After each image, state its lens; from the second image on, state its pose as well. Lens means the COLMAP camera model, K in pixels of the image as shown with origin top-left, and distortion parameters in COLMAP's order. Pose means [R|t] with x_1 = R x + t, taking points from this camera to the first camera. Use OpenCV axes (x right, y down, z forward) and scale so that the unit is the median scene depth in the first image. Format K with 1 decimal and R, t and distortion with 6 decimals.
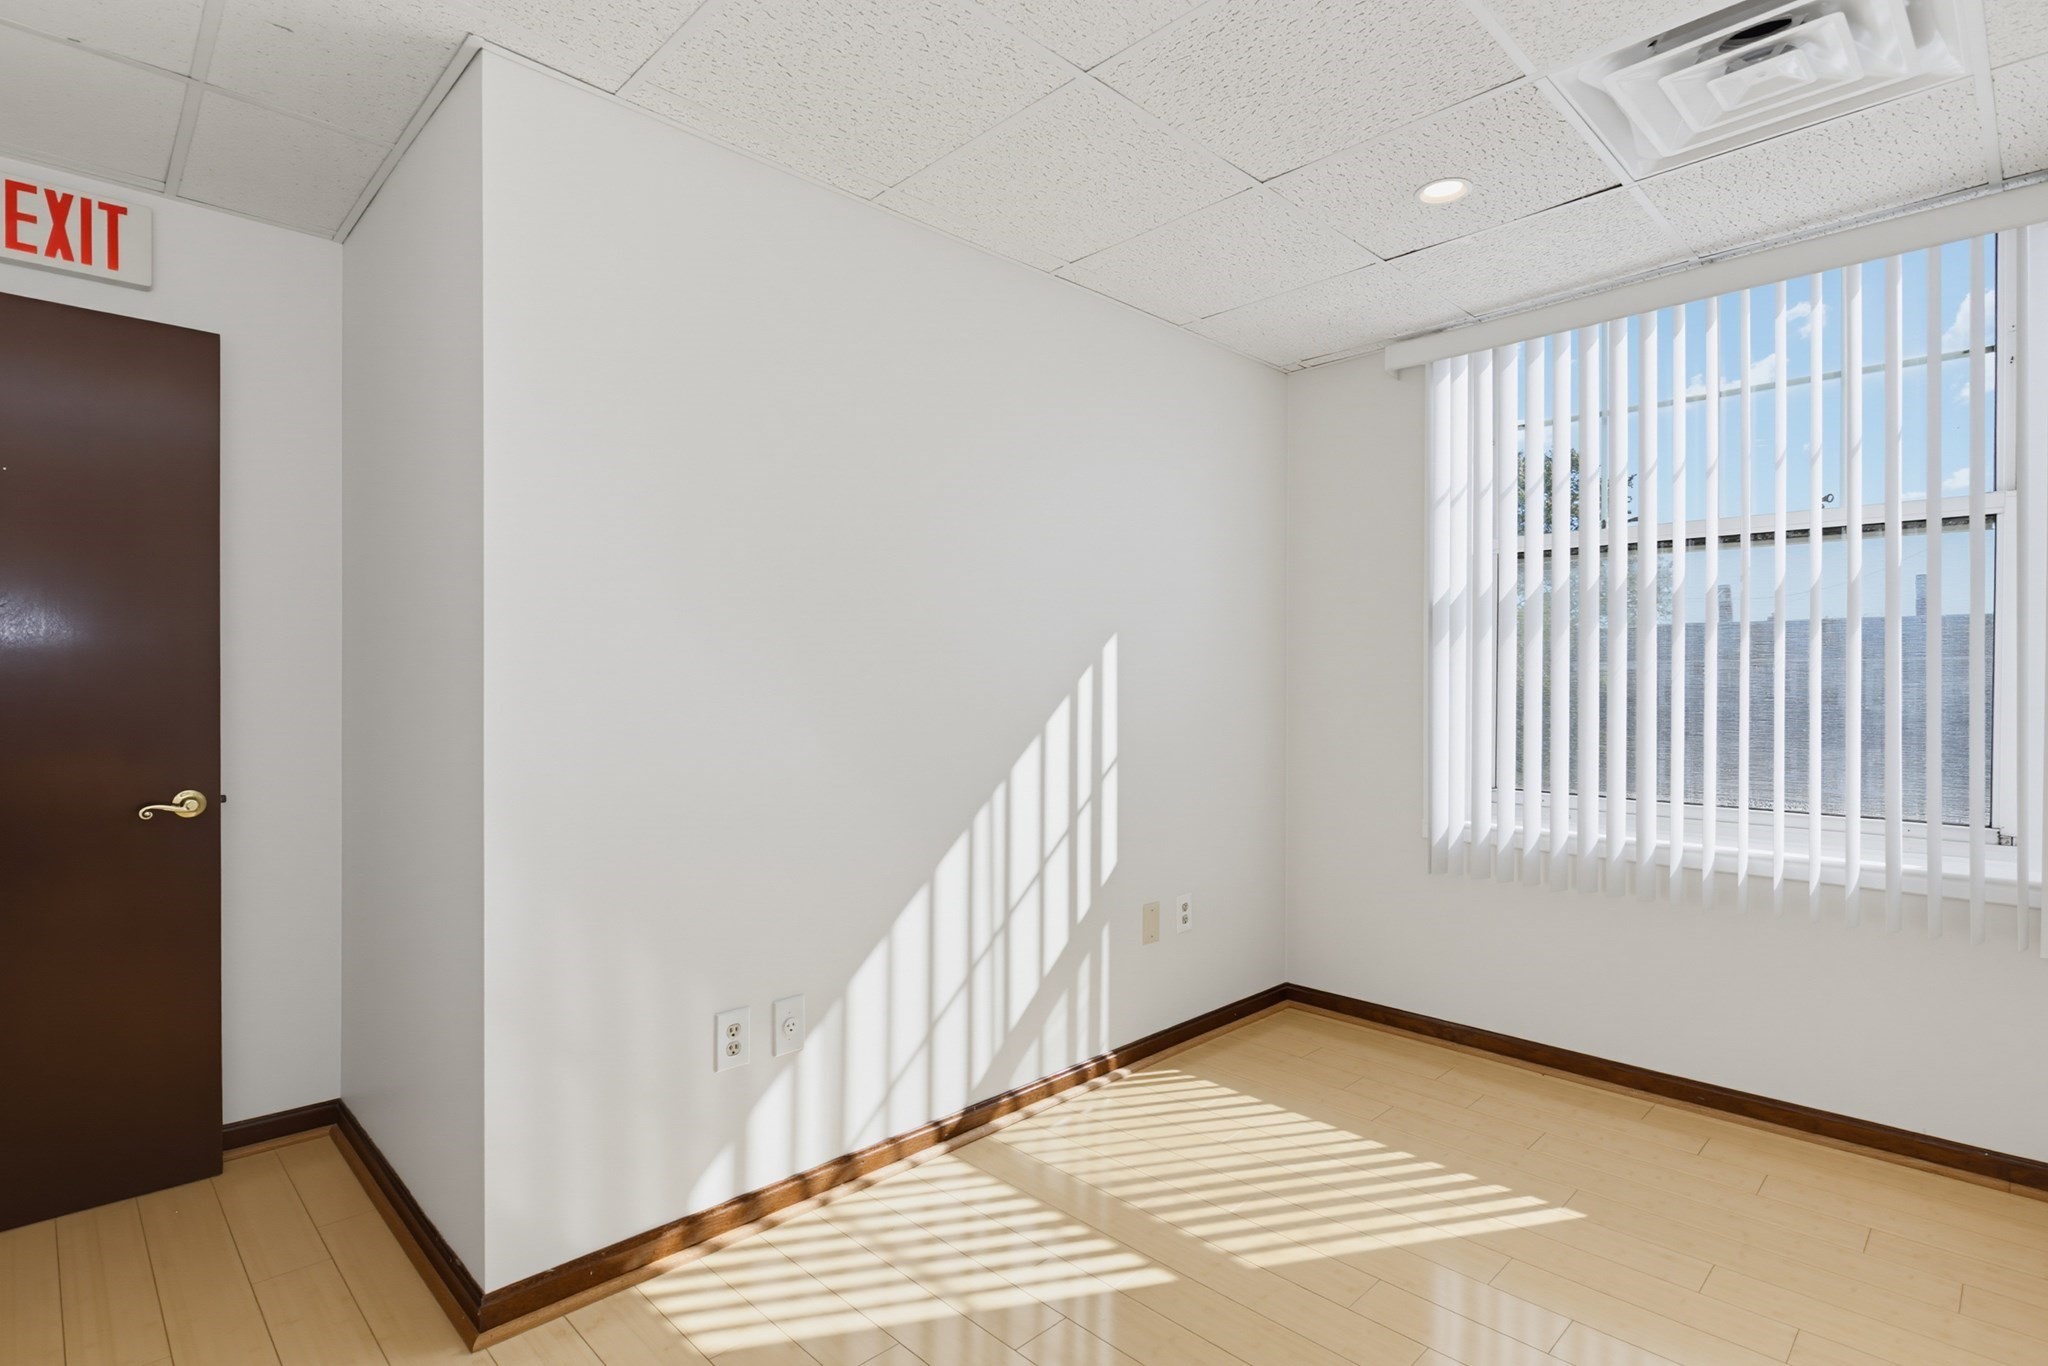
lens RADIAL K [[1018.7, 0, 1031.6], [0, 1018.7, 681.6], [0, 0, 1]] dist [0.004746, -0.000240]
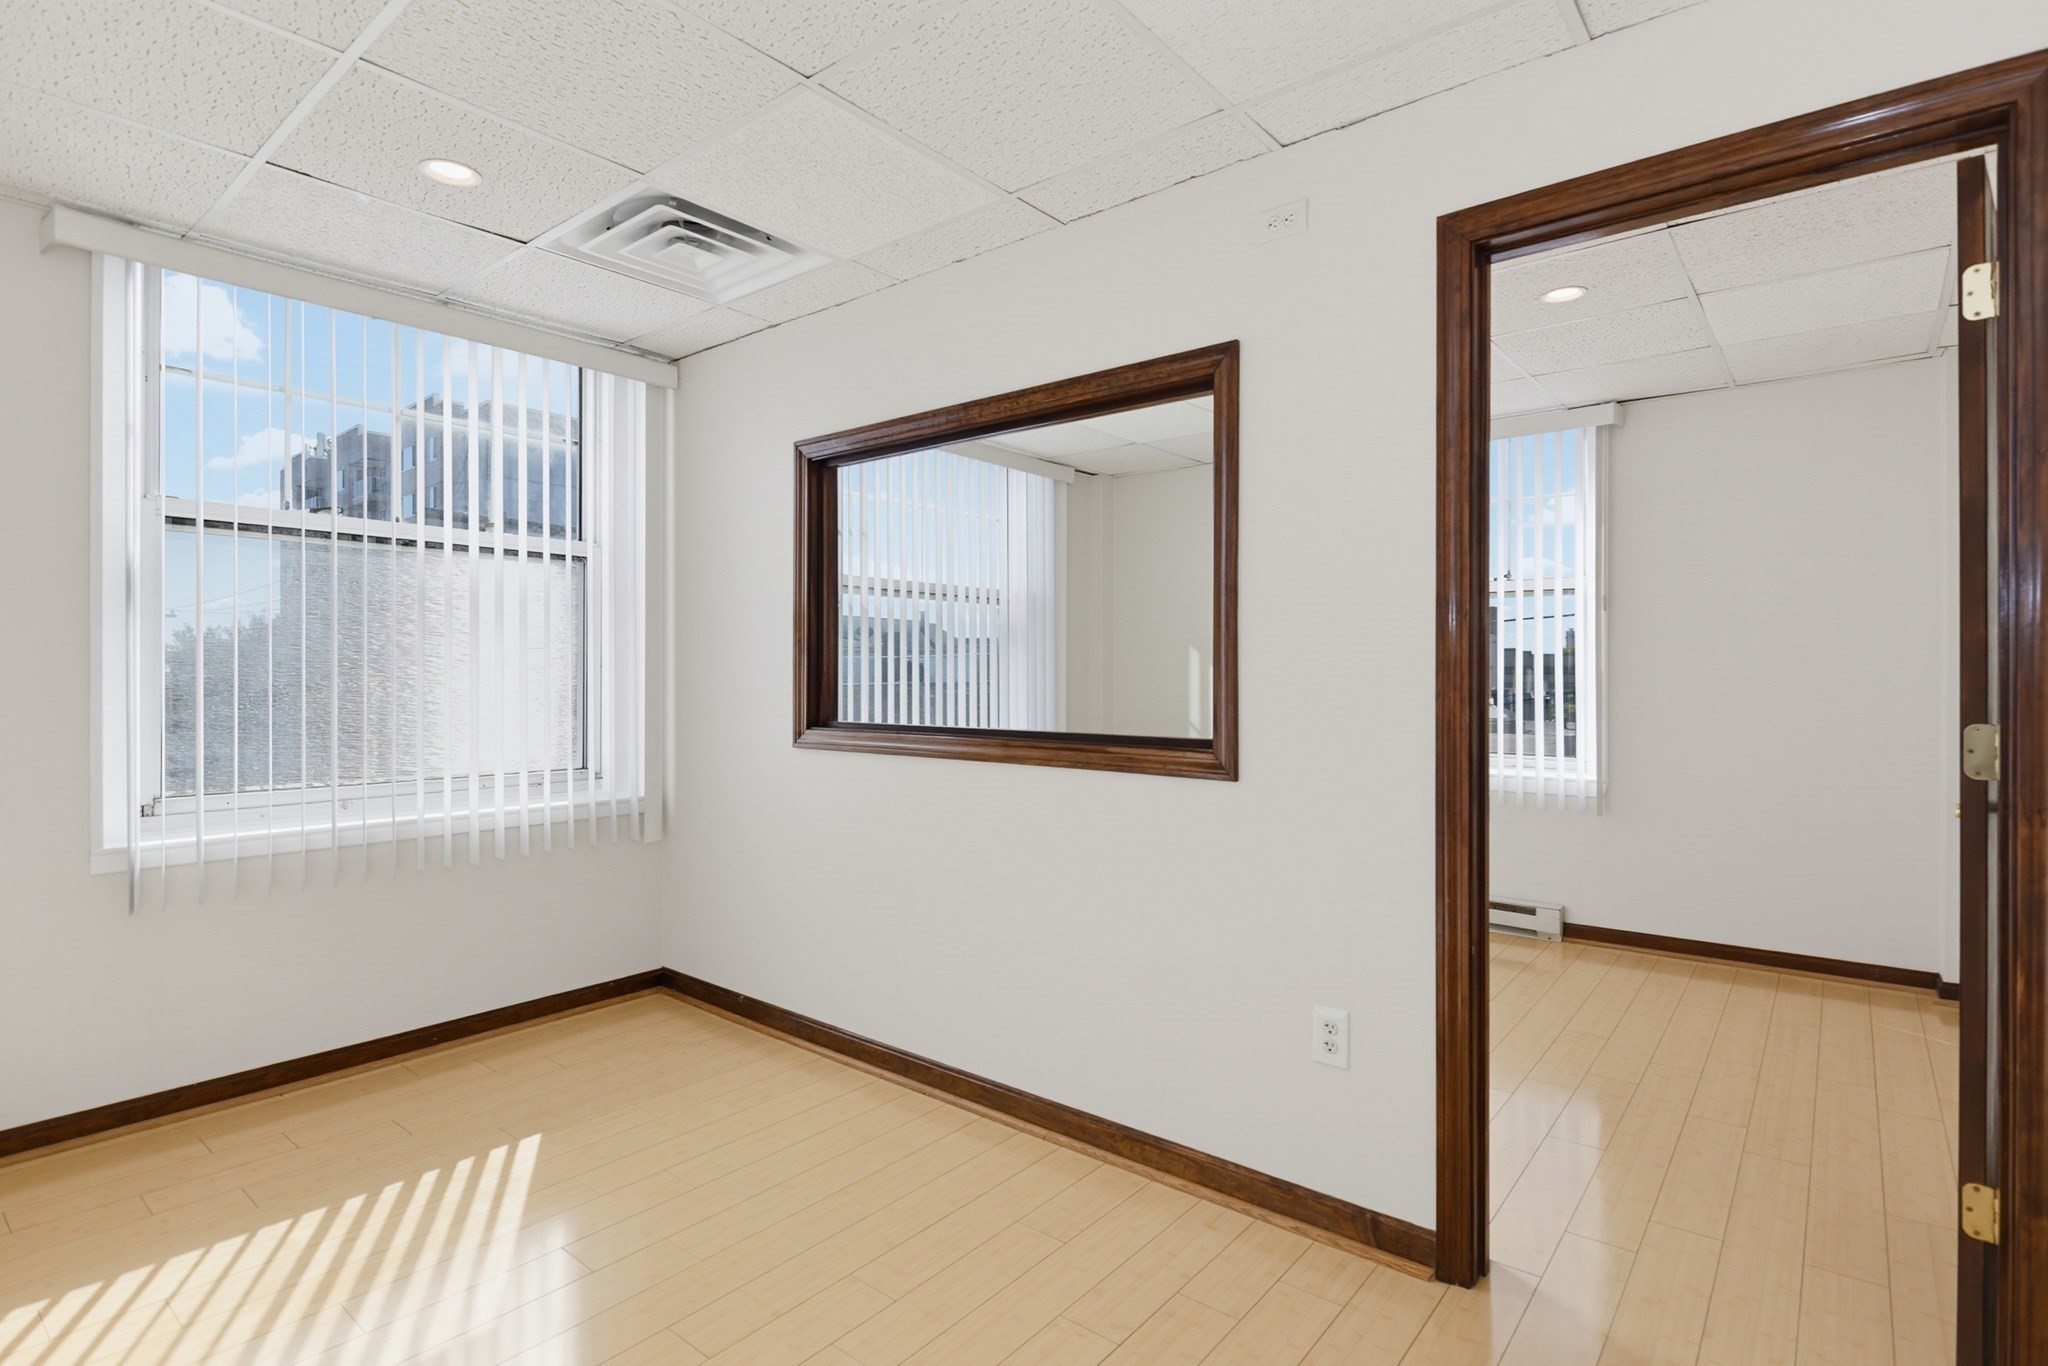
lens RADIAL K [[1018.7, 0, 1031.6], [0, 1018.7, 681.6], [0, 0, 1]] dist [0.004746, -0.000240]
pose [[-0.106167, -0.010559, 0.994292, -0.579593], [-0.005084, 0.999936, 0.010076, -0.003894], [-0.994335, -0.003985, -0.106214, 0.498752]]
